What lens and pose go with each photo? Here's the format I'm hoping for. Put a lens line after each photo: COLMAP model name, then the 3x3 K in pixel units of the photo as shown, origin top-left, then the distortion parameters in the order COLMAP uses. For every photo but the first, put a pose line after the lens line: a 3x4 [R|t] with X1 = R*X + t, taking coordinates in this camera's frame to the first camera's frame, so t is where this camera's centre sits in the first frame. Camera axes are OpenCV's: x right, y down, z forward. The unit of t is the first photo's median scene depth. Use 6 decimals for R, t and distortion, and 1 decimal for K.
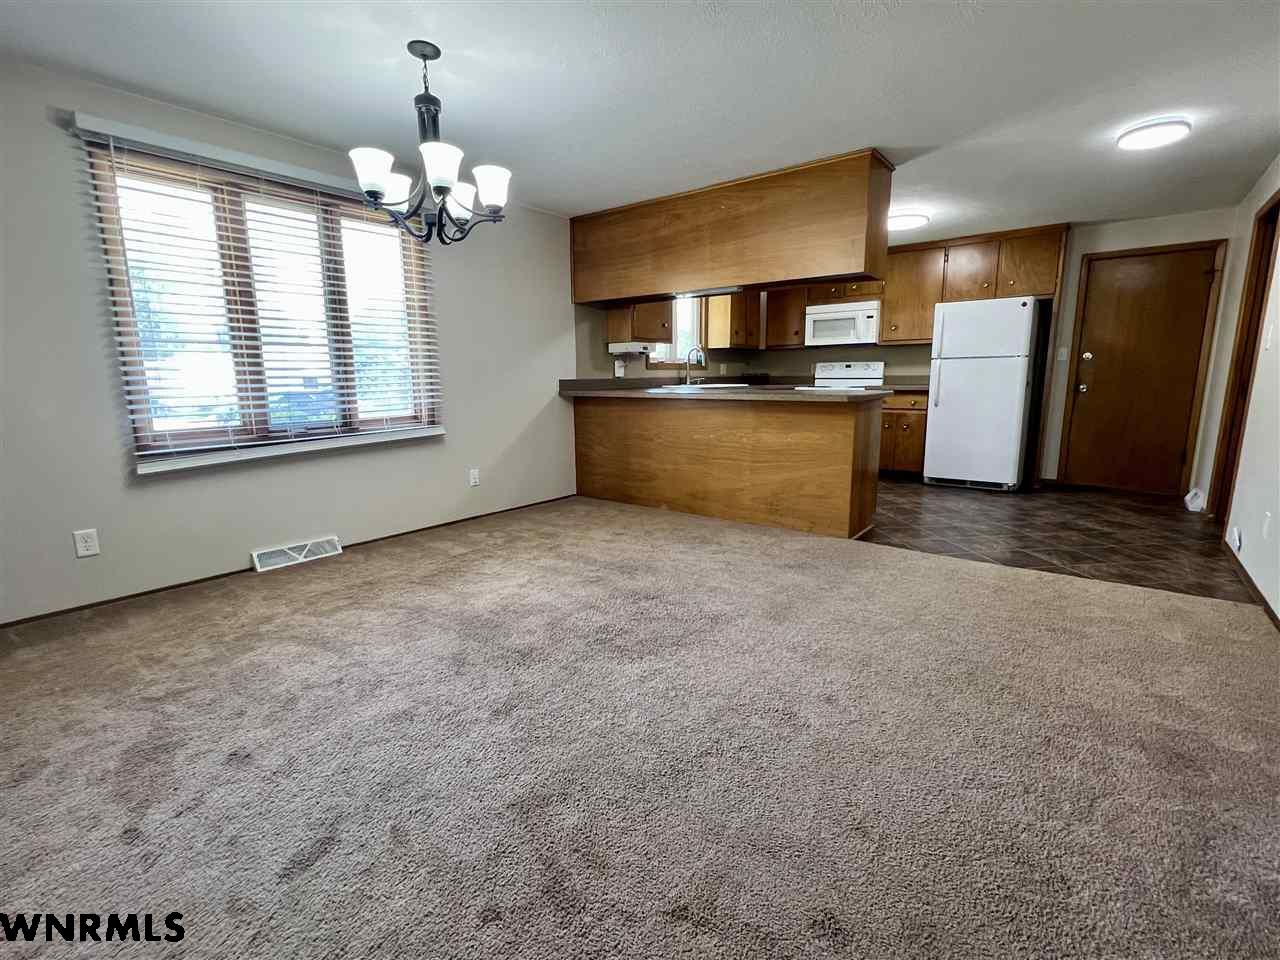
lens RADIAL K [[594.0, 0, 643.0], [0, 594.0, 481.5], [0, 0, 1]] dist [-0.001620, -0.000037]
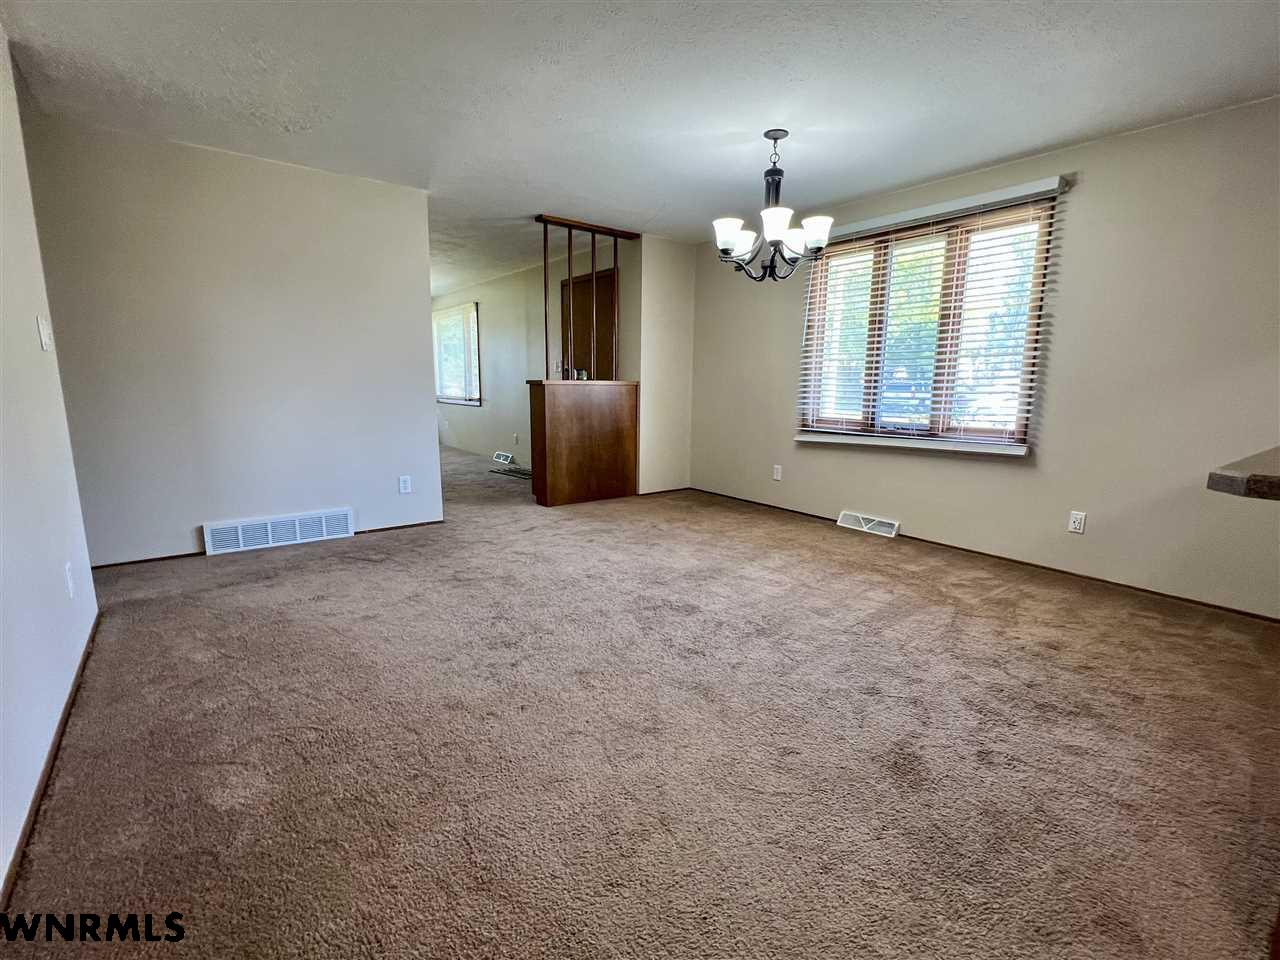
lens RADIAL K [[594.0, 0, 643.0], [0, 594.0, 481.5], [0, 0, 1]] dist [-0.001620, -0.000037]
pose [[-0.256210, 0.166265, -0.952214, 0.775756], [-0.180492, 0.959541, 0.216109, -0.163073], [0.949620, 0.227236, -0.215835, 0.852632]]
